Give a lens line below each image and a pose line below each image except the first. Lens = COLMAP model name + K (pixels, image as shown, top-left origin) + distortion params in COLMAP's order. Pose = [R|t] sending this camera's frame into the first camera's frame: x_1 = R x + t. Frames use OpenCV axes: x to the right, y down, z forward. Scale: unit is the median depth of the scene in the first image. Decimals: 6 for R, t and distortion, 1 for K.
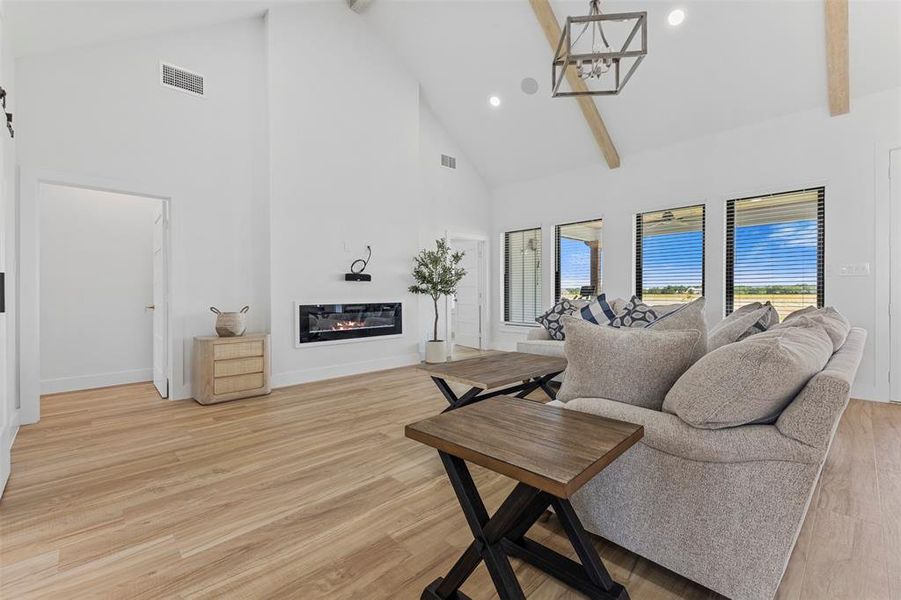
lens RADIAL K [[388.9, 0, 454.4], [0, 388.9, 291.5], [0, 0, 1]] dist [0.005244, 0.000157]
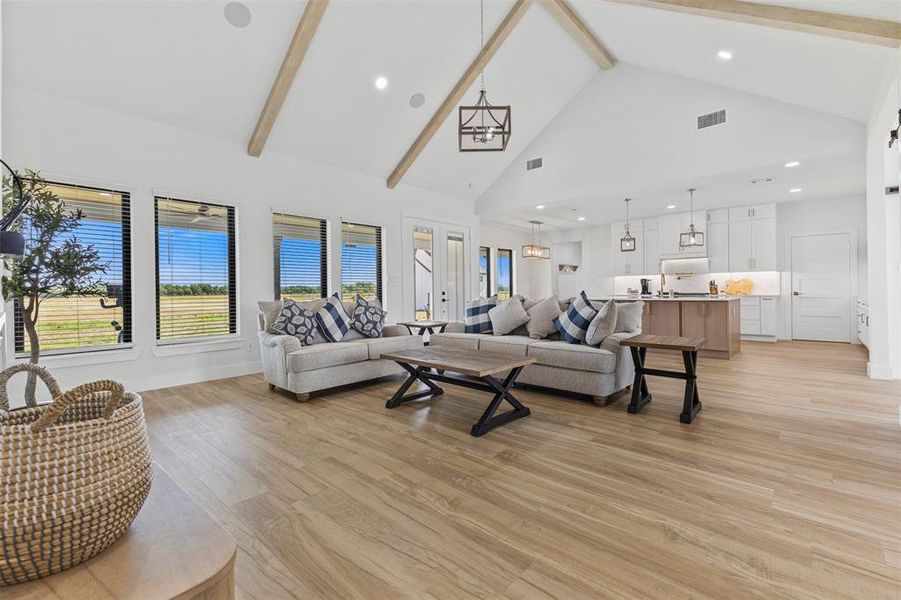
lens RADIAL K [[388.9, 0, 456.7], [0, 388.9, 292.9], [0, 0, 1]] dist [0.005244, 0.000157]
pose [[-0.064047, -0.008095, 0.997914, -0.311877], [0.010994, 0.999901, 0.008816, 0.000890], [-0.997886, 0.011536, -0.063952, 0.345853]]
